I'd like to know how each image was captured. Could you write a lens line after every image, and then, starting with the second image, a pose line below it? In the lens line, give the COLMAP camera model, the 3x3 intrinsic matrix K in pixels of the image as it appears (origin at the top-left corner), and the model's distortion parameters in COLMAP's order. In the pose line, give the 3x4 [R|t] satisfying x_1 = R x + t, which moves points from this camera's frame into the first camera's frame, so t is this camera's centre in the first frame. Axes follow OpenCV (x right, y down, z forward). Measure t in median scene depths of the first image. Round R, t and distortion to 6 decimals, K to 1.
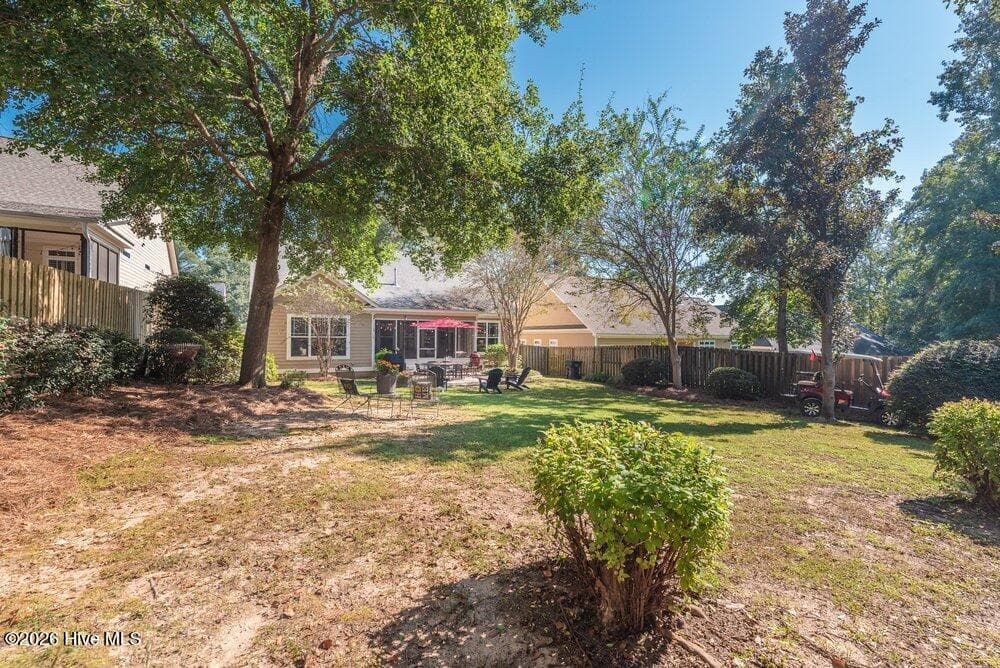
lens RADIAL K [[436.6, 0, 502.7], [0, 436.6, 331.7], [0, 0, 1]] dist [0.007479, 0.000269]
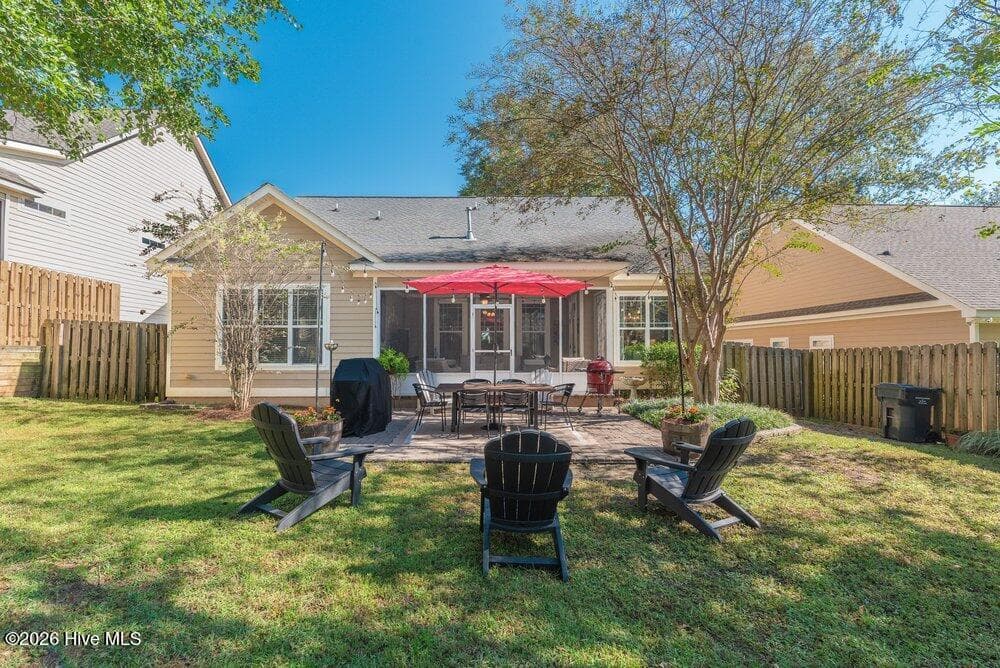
lens RADIAL K [[436.6, 0, 488.2], [0, 436.6, 337.4], [0, 0, 1]] dist [0.007479, 0.000269]
pose [[0.877392, -0.021299, -0.479300, 0.043698], [0.012541, 0.999691, -0.021466, 0.035850], [0.479610, 0.012823, 0.877388, 0.615577]]
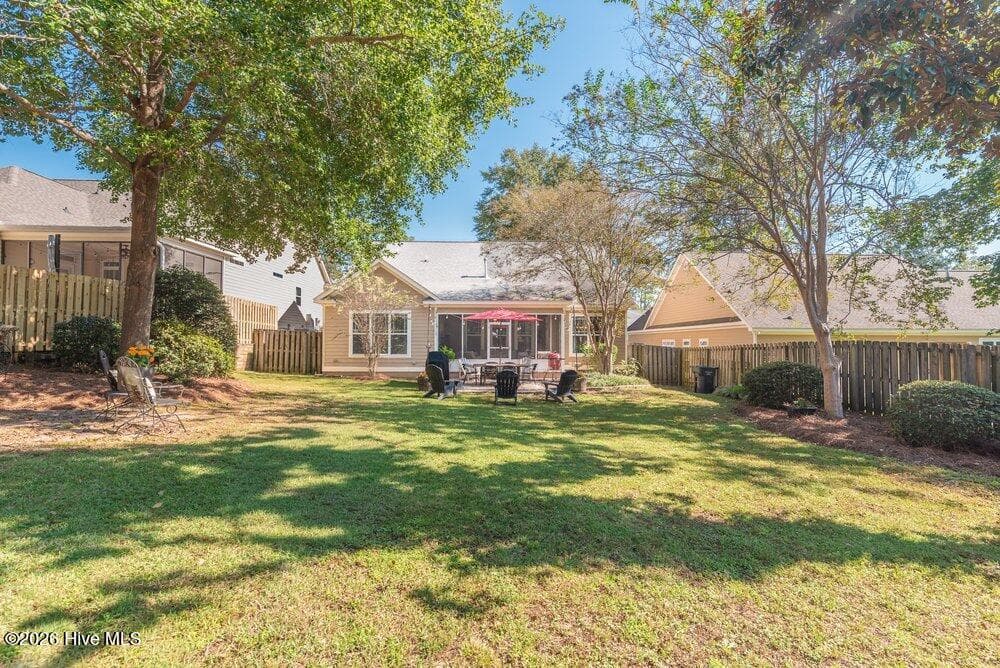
lens RADIAL K [[436.6, 0, 504.8], [0, 436.6, 338.5], [0, 0, 1]] dist [0.007479, 0.000269]
pose [[0.885293, -0.007658, -0.464970, 0.236479], [0.007215, 0.999970, -0.002733, 0.024633], [0.464977, -0.000935, 0.885322, 0.264849]]
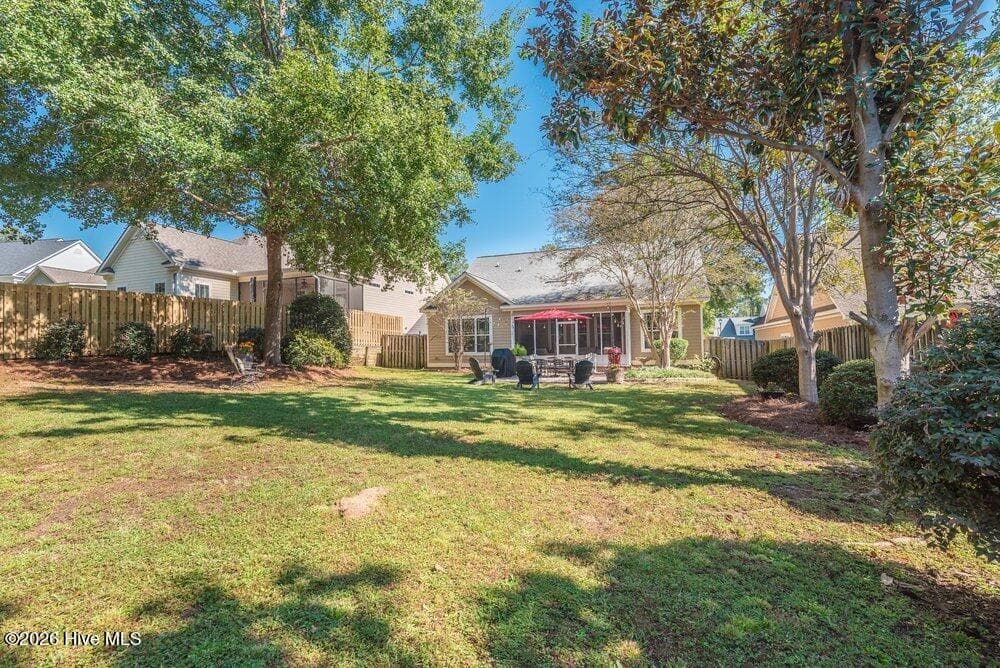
lens RADIAL K [[436.6, 0, 506.3], [0, 436.6, 332.6], [0, 0, 1]] dist [0.007479, 0.000269]
pose [[0.655711, -0.046613, -0.753571, 0.455572], [0.031600, 0.998912, -0.034293, 0.042654], [0.754350, -0.001327, 0.656471, 0.303795]]
